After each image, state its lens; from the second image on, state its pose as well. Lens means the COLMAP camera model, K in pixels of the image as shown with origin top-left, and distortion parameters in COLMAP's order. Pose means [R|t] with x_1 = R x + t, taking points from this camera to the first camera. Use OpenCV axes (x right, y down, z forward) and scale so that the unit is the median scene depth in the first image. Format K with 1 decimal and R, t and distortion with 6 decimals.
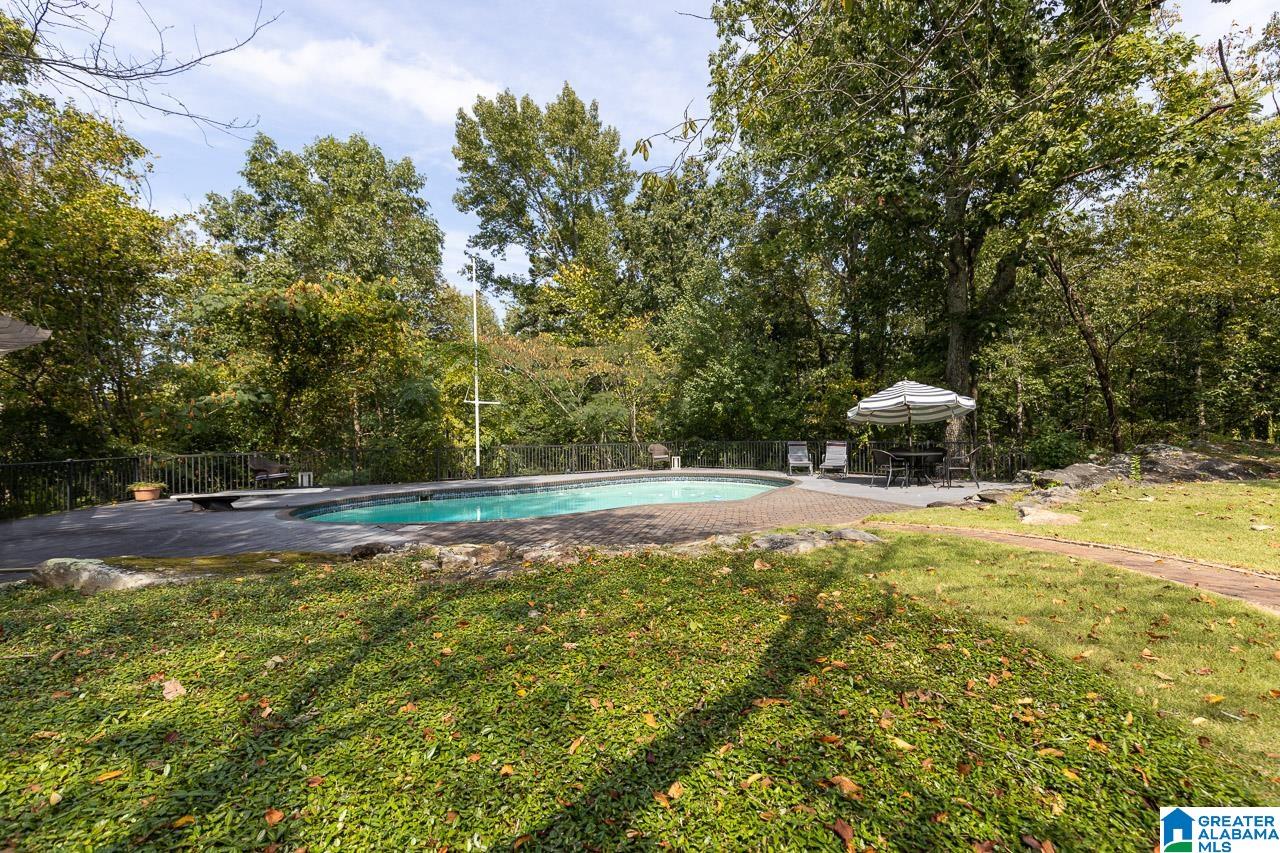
lens RADIAL K [[595.2, 0, 640.0], [0, 595.2, 426.5], [0, 0, 1]] dist [-0.001277, -0.000001]
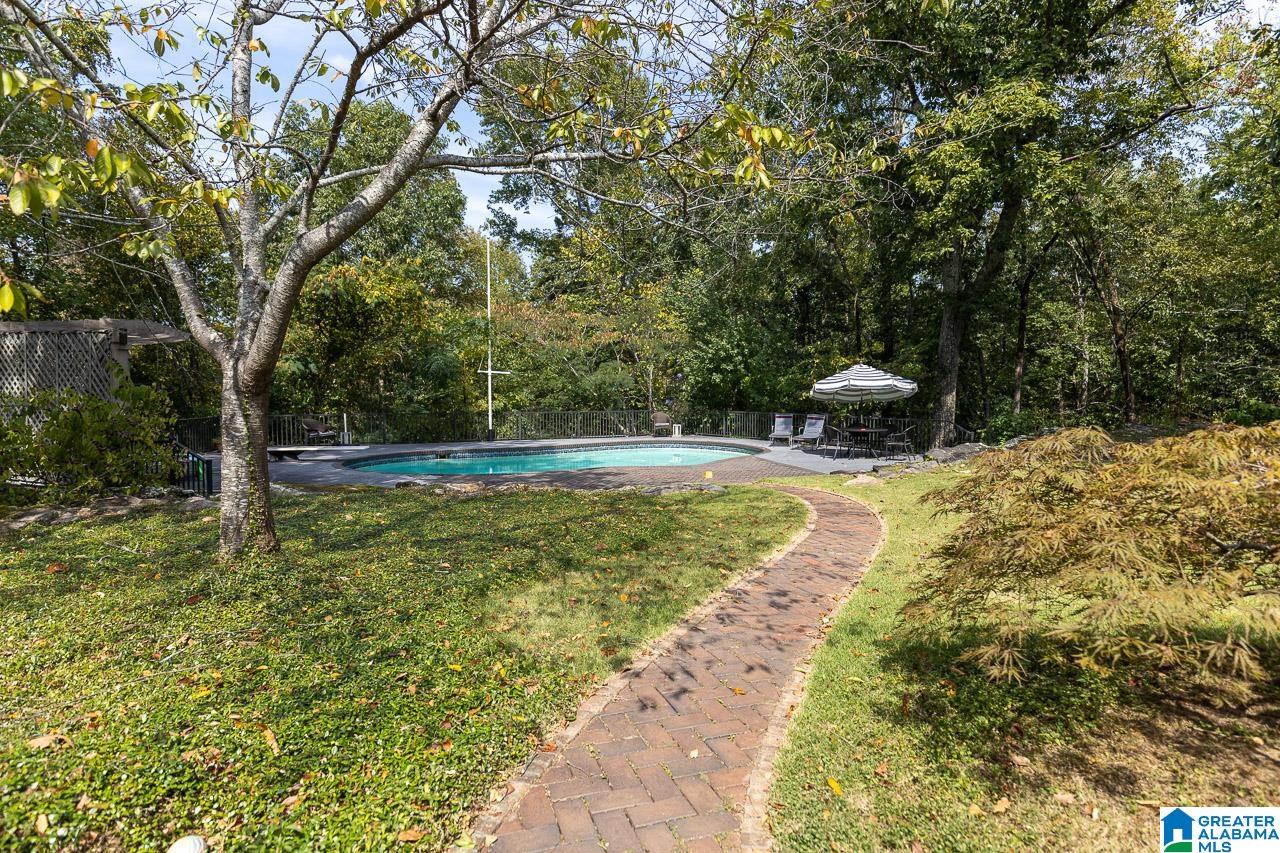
lens RADIAL K [[762.8, 0, 637.8], [0, 762.8, 401.9], [0, 0, 1]] dist [0.001399, 0.000229]
pose [[0.994207, 0.021655, -0.105281, 0.126614], [-0.017769, 0.999131, 0.037709, -0.036389], [0.106006, -0.035620, 0.993727, -0.322381]]
